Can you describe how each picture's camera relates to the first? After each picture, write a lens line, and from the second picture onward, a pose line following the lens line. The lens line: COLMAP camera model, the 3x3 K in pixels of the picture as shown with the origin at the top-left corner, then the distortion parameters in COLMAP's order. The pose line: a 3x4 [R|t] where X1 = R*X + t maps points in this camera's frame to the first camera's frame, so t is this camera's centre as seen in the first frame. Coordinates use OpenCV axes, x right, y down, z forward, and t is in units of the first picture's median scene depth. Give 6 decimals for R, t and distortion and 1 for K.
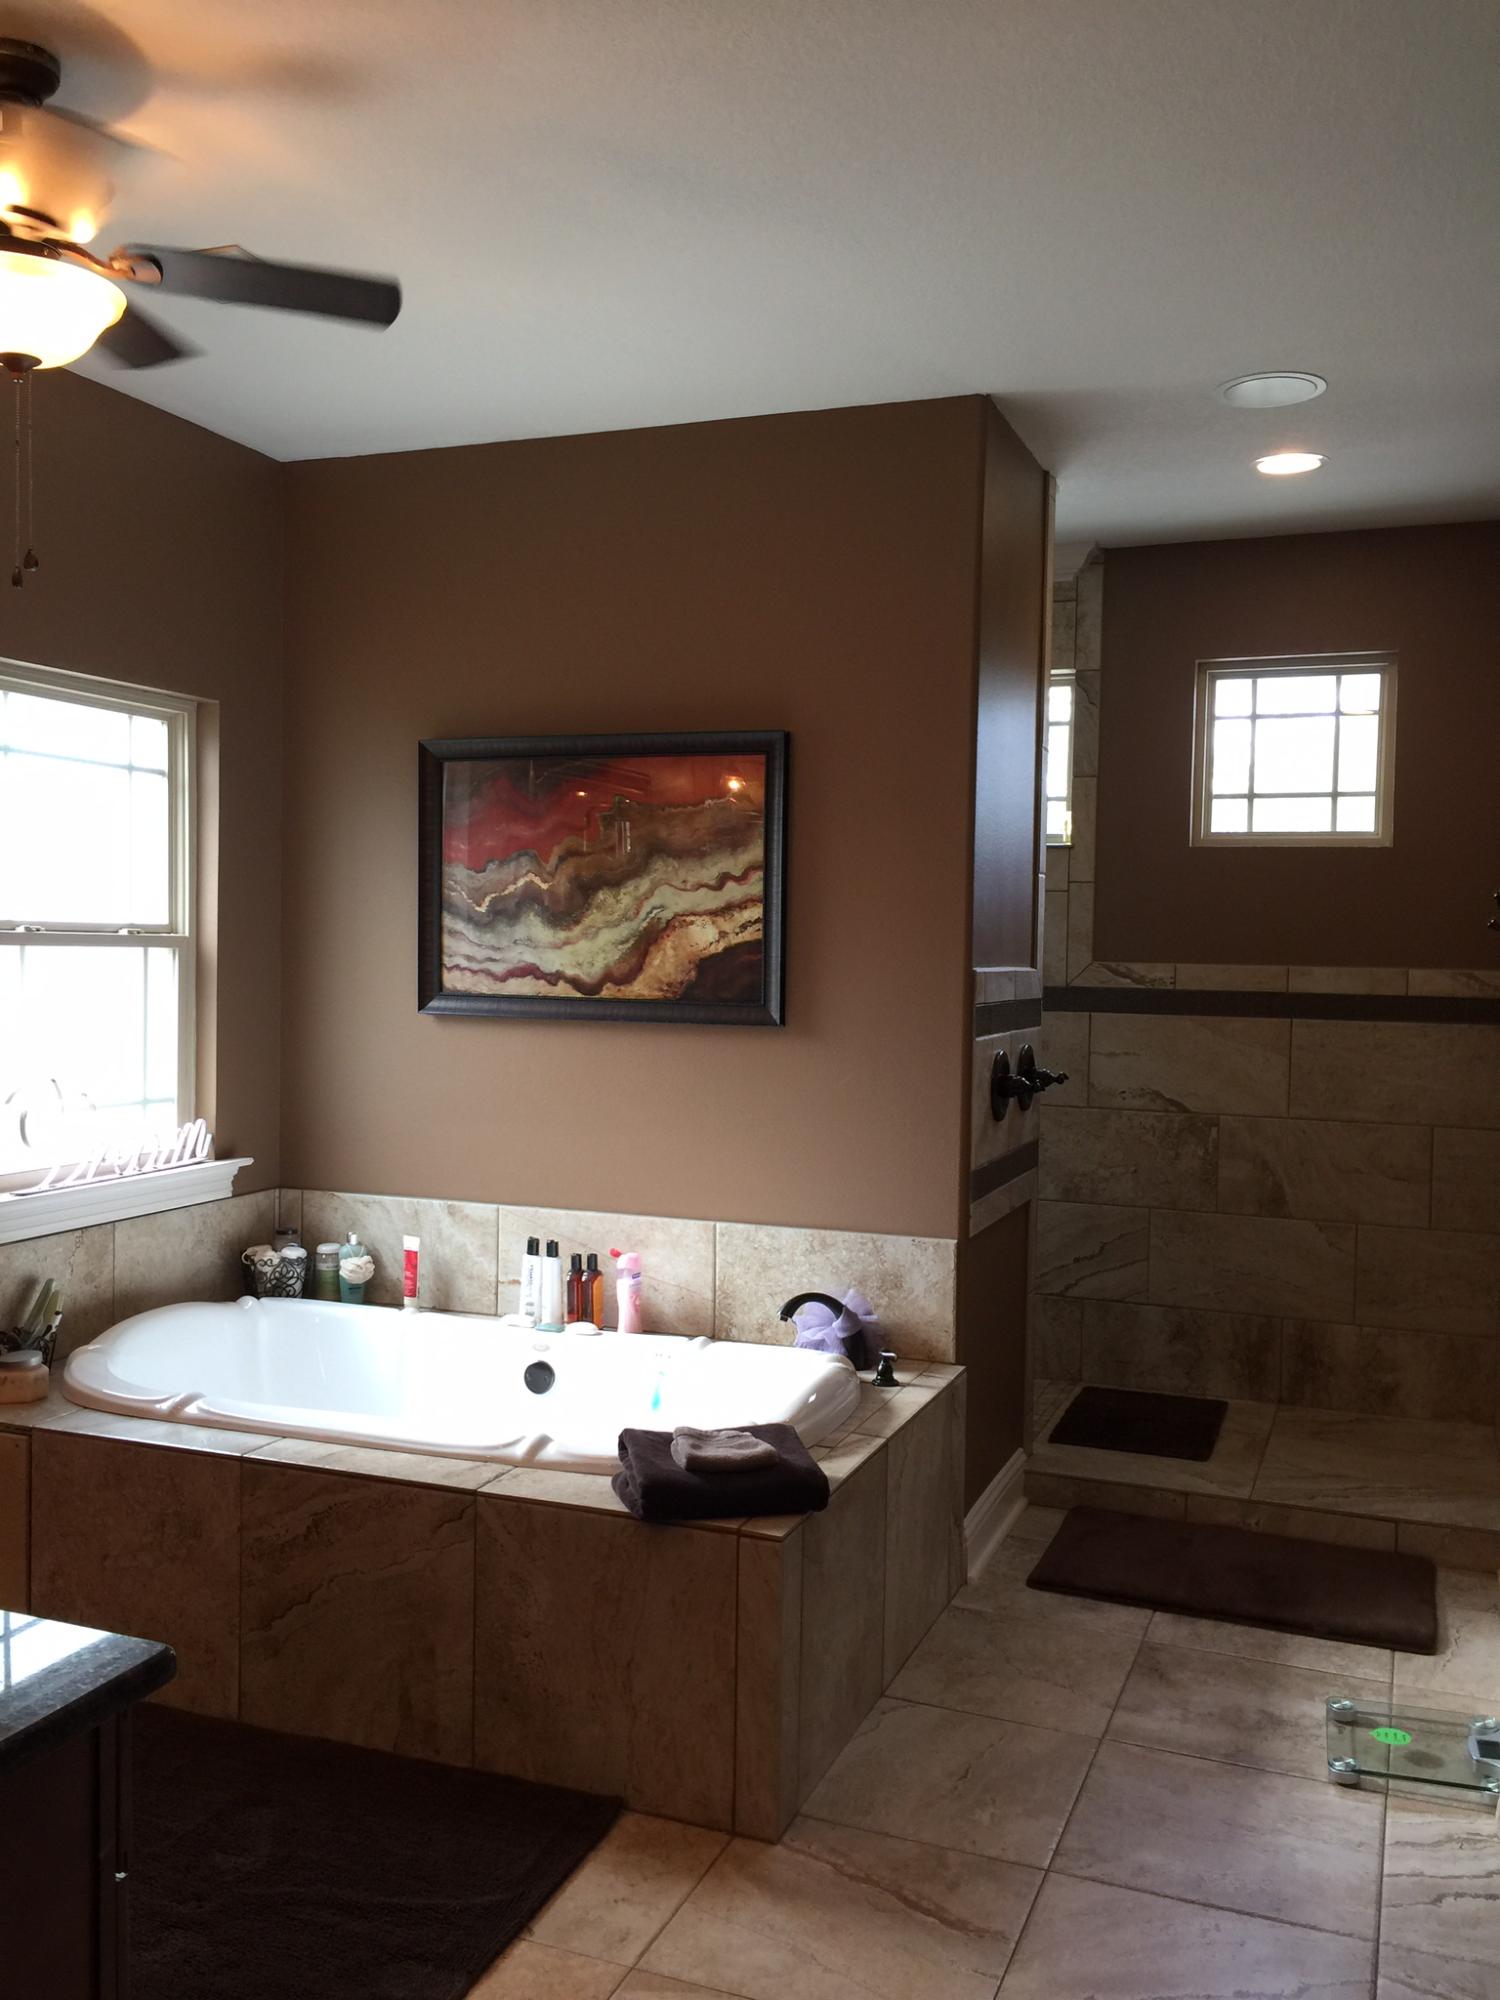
lens RADIAL K [[1696.2, 0, 750.8], [0, 1696.2, 990.1], [0, 0, 1]] dist [0.066729, -0.079231]
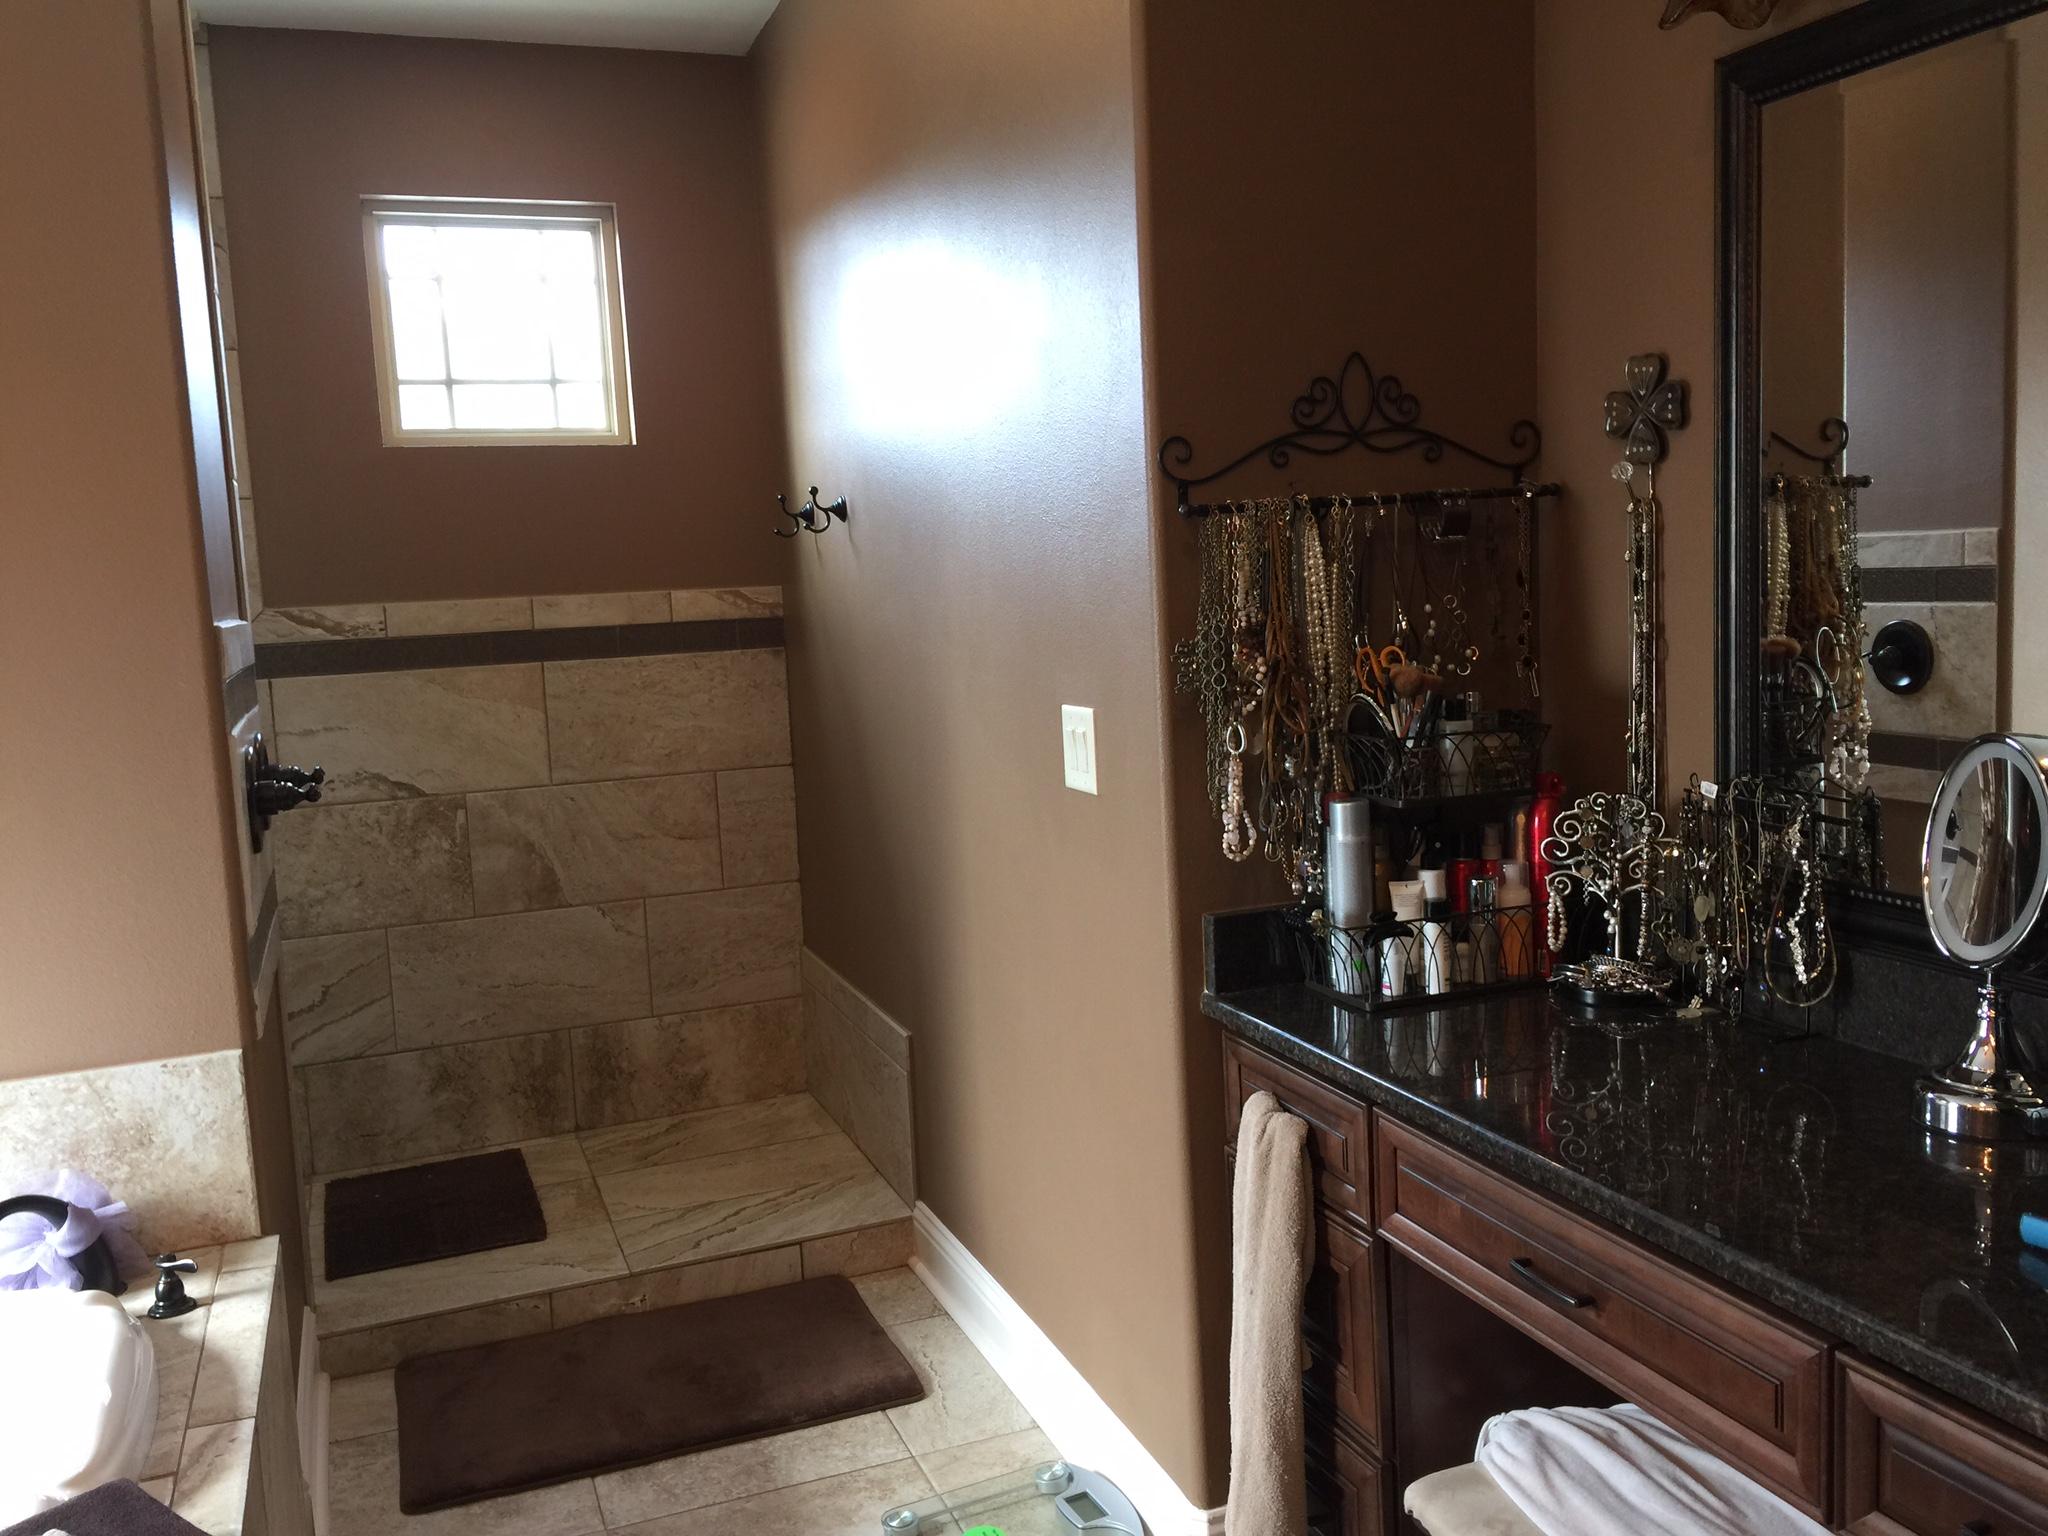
lens RADIAL K [[1737.0, 0, 1034.9], [0, 1737.0, 744.7], [0, 0, 1]] dist [0.066729, -0.079231]
pose [[0.733176, -0.122582, 0.668899, -0.068691], [0.079097, 0.992315, 0.095154, -0.004503], [-0.675423, -0.016856, 0.737238, 0.243448]]
